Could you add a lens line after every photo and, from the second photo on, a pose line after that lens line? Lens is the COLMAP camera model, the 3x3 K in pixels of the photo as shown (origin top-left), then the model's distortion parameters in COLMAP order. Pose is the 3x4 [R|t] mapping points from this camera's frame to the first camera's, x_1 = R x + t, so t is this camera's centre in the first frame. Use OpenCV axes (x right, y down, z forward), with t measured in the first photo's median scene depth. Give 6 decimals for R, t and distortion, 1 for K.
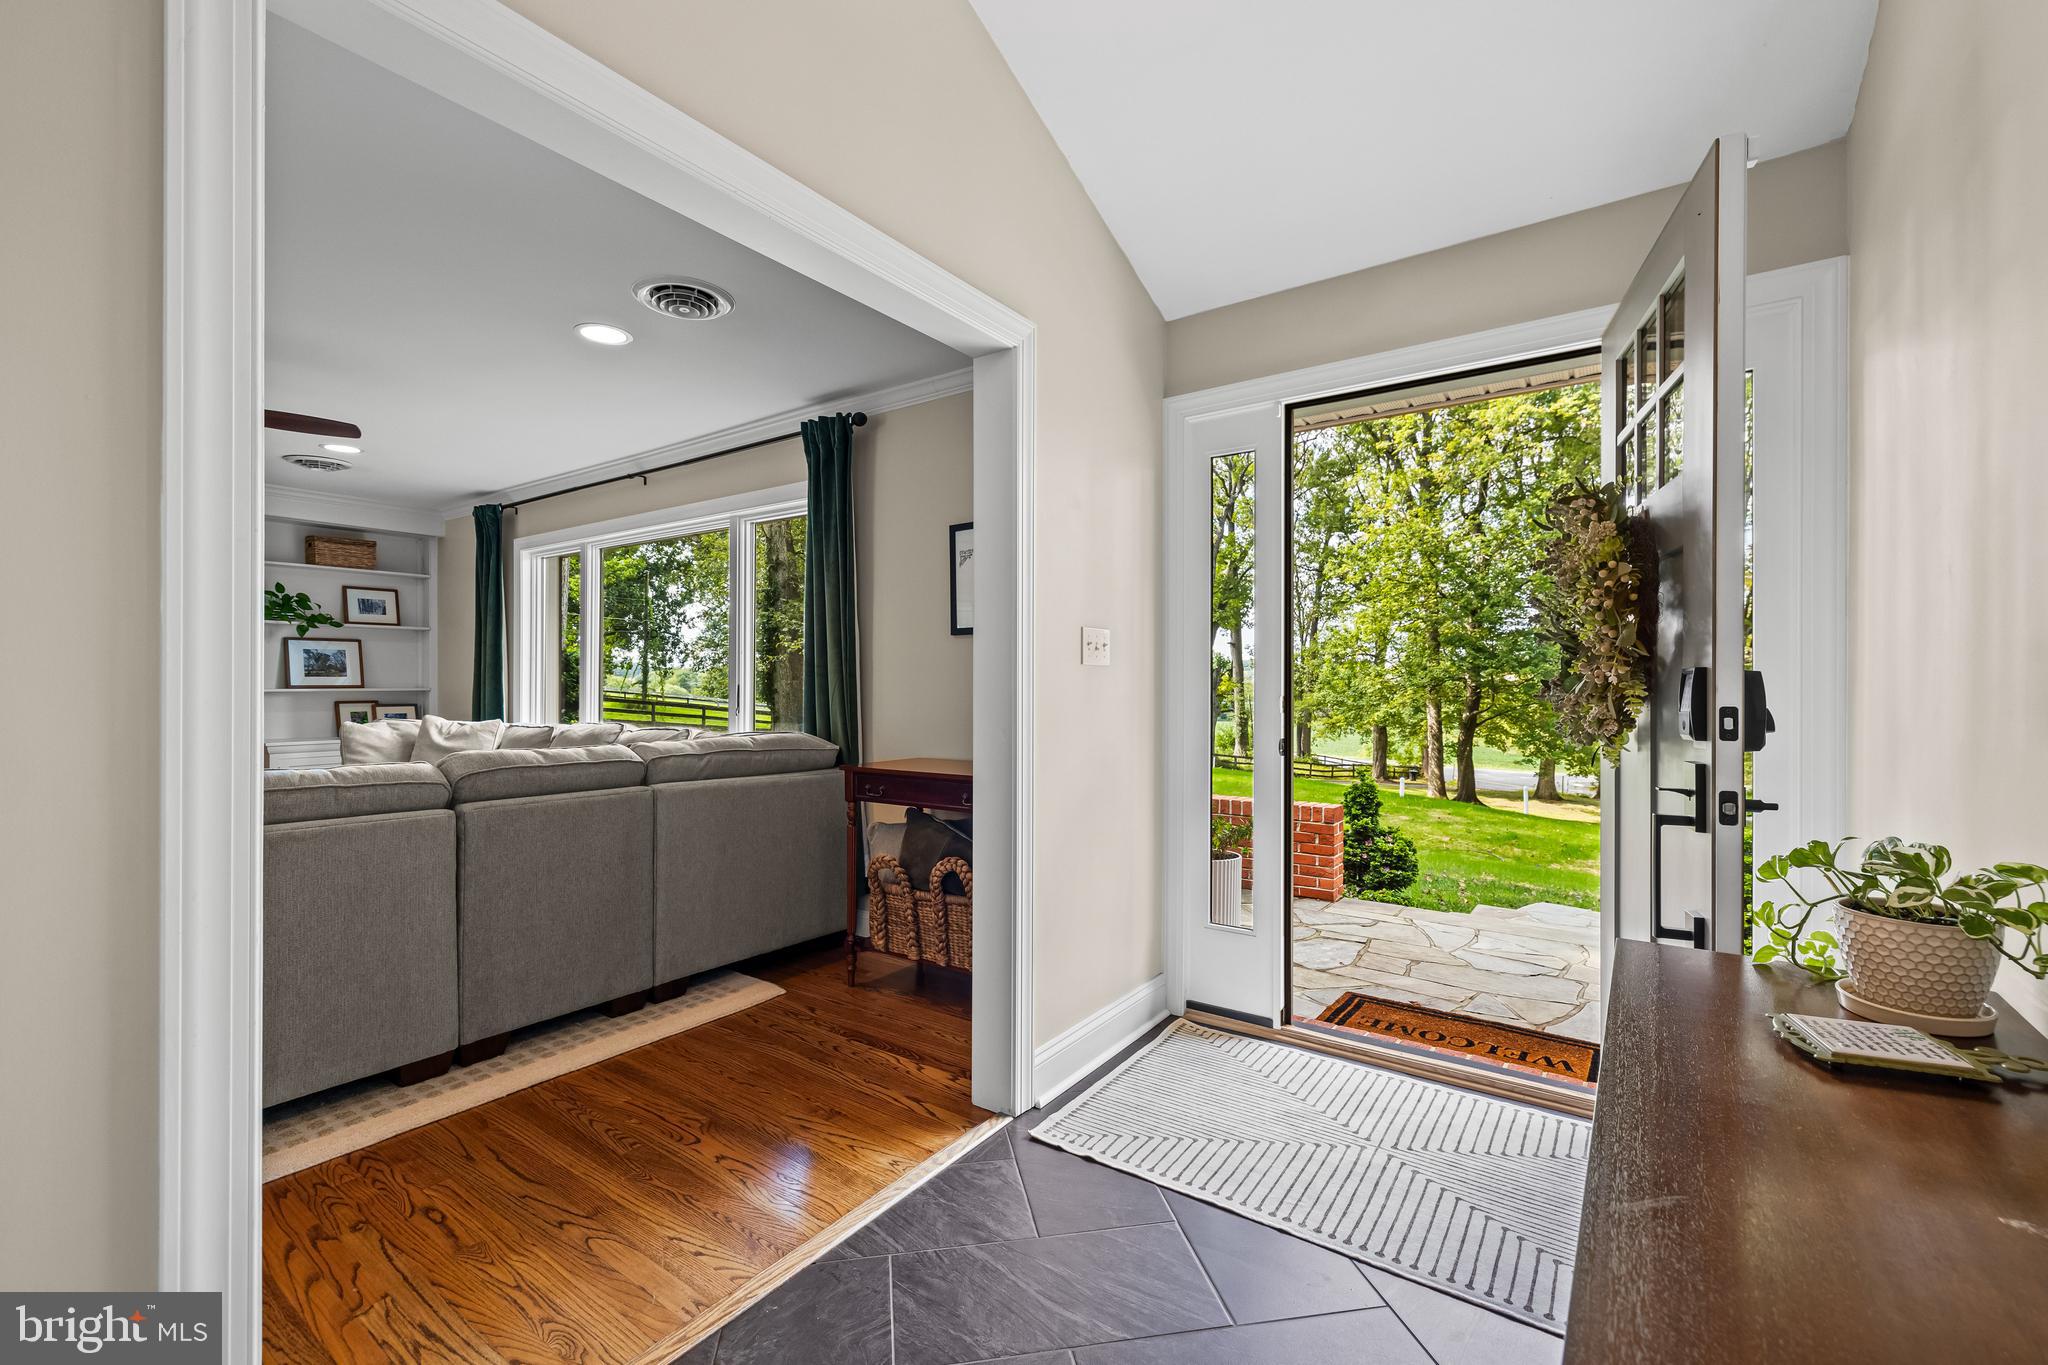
lens RADIAL K [[861.4, 0, 1027.1], [0, 861.4, 682.1], [0, 0, 1]] dist [0.001386, 0.000855]
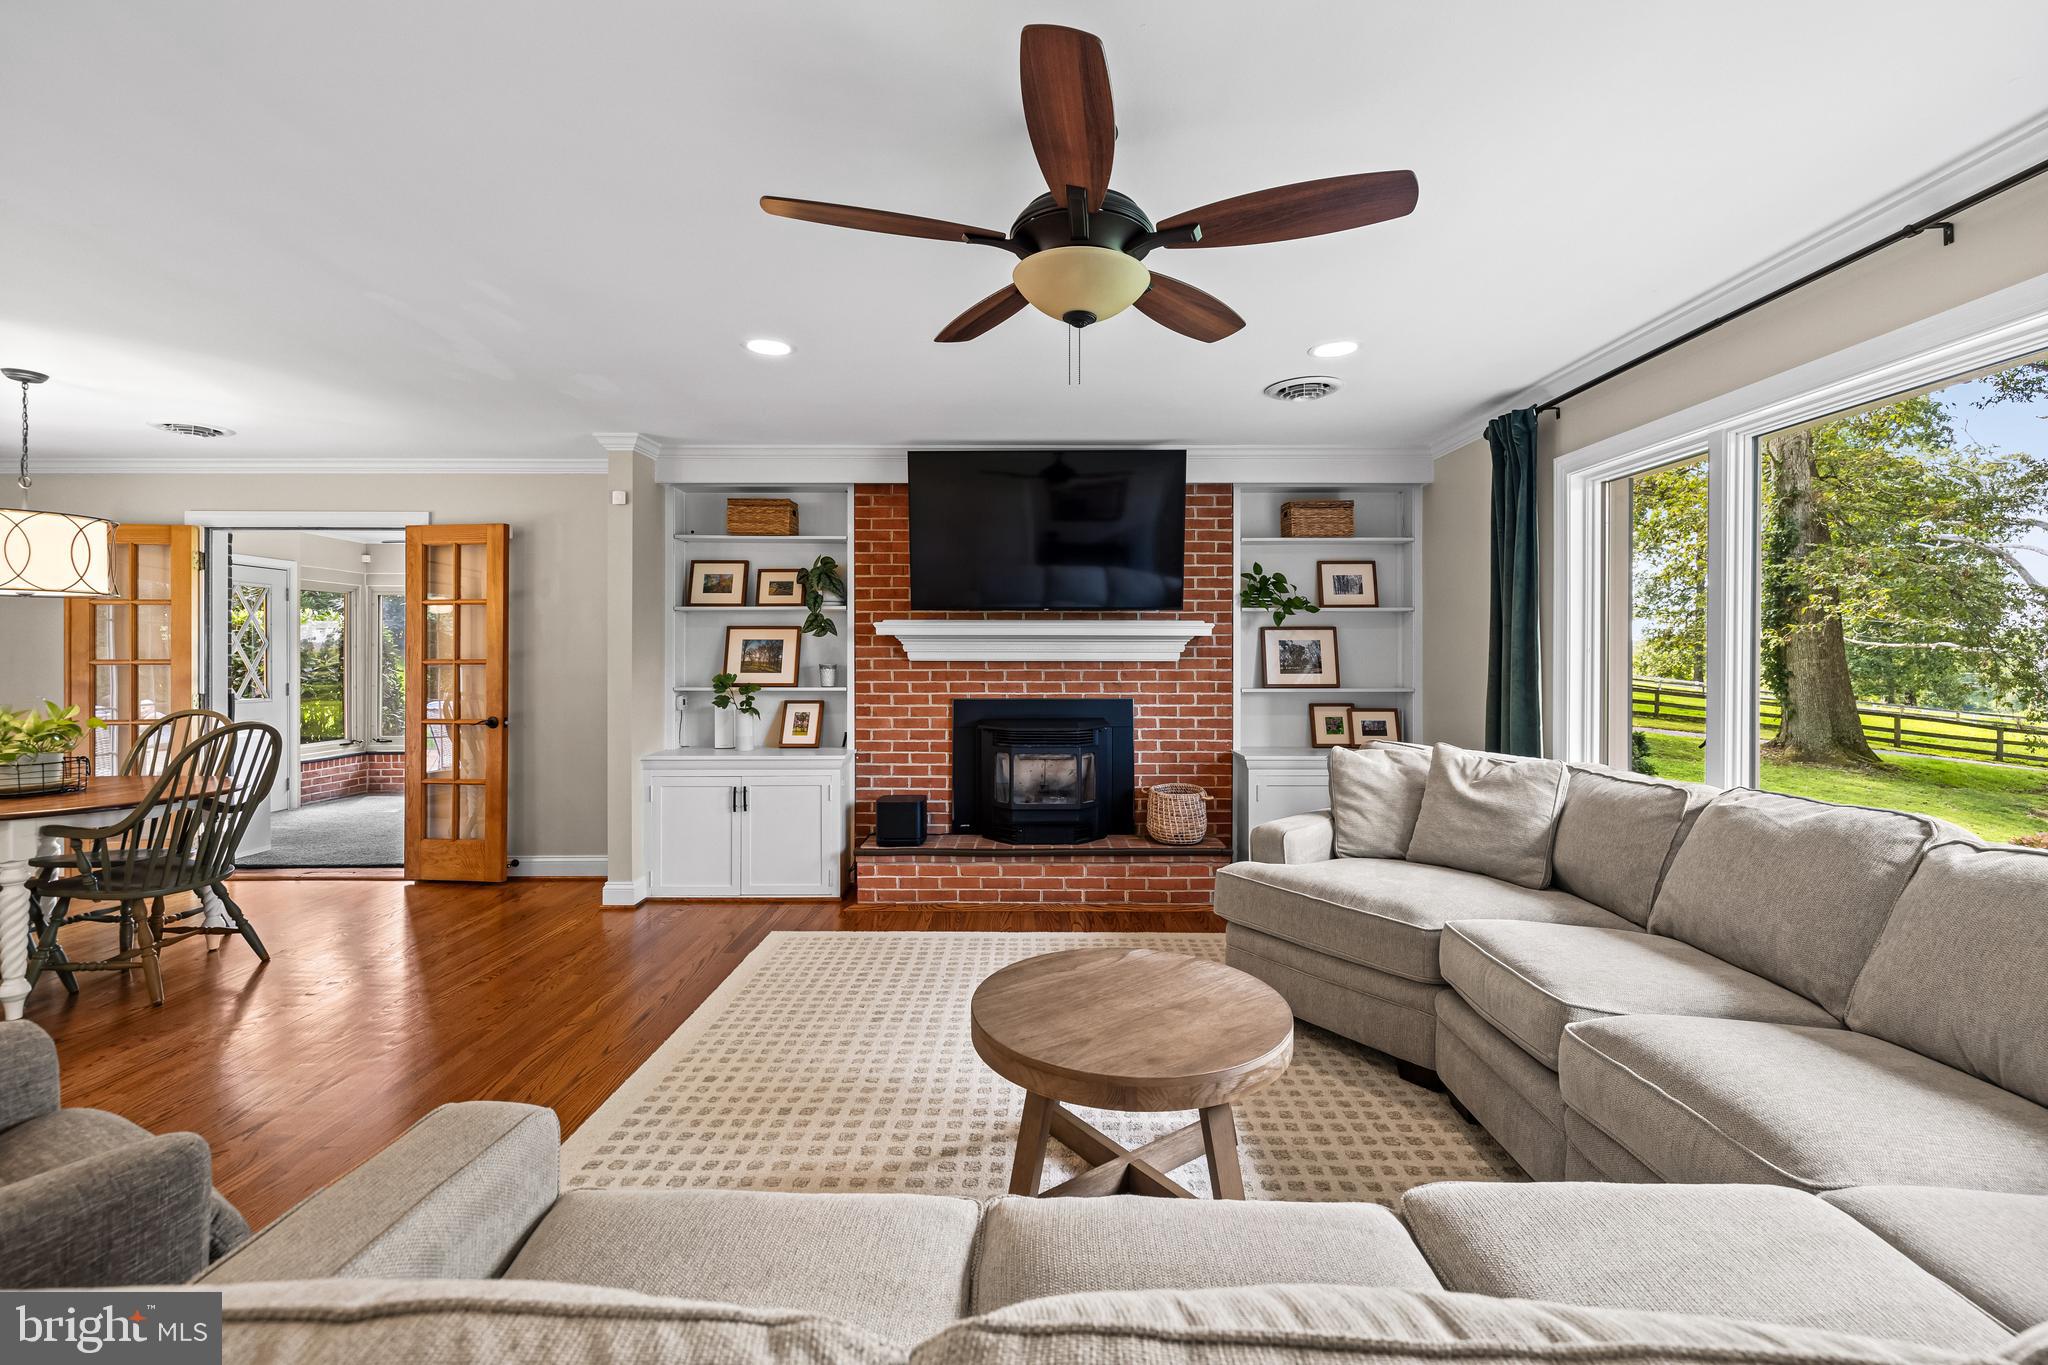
lens RADIAL K [[861.4, 0, 1024.6], [0, 861.4, 654.4], [0, 0, 1]] dist [0.001386, 0.000855]
pose [[0.568241, -0.001899, -0.822860, -0.289004], [0.000296, 0.999998, -0.002103, -0.022762], [0.822862, 0.000951, 0.568240, 0.318953]]
